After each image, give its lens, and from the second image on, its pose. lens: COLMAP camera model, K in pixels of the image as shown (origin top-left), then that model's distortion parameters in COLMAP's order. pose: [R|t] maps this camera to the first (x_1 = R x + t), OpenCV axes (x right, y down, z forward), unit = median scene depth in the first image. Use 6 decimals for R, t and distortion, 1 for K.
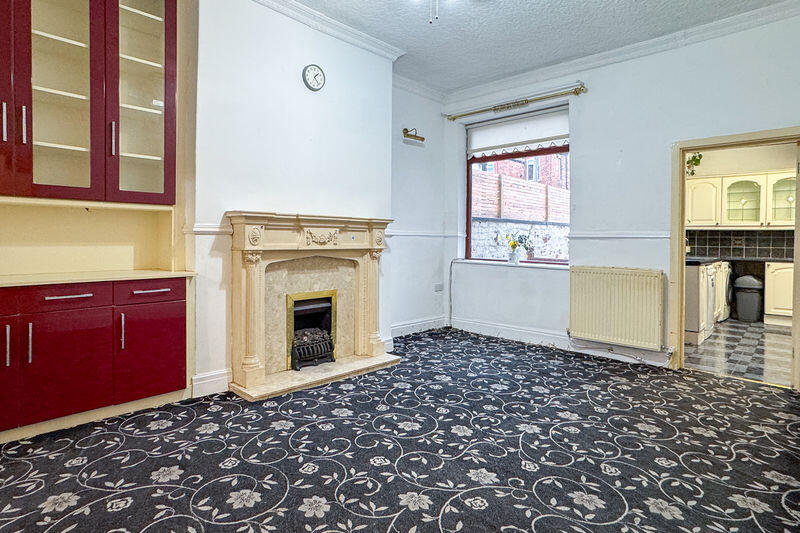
lens RADIAL K [[436.7, 0, 397.4], [0, 436.7, 236.3], [0, 0, 1]] dist [0.001075, 0.000890]
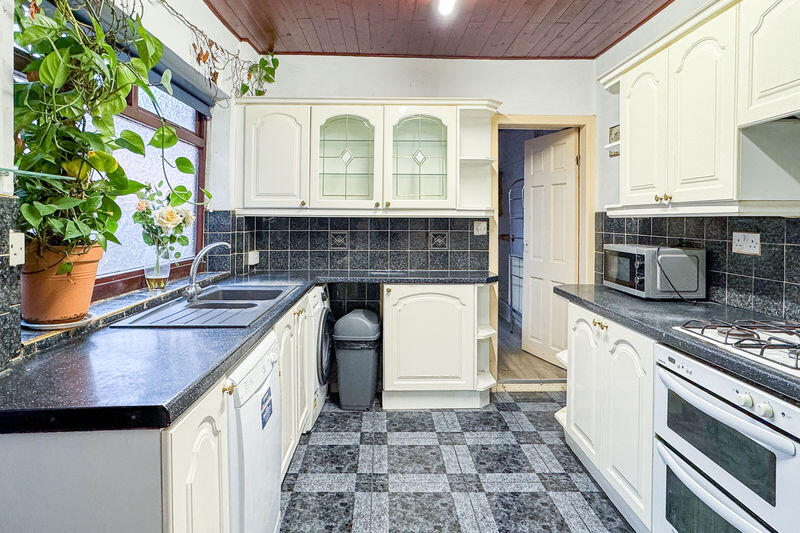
lens RADIAL K [[436.7, 0, 397.4], [0, 436.7, 236.3], [0, 0, 1]] dist [0.001075, 0.000890]
pose [[0.705314, -0.026000, 0.708418, 0.488673], [0.004627, 0.999475, 0.032075, -0.008313], [-0.708880, -0.019345, 0.705064, 0.621116]]
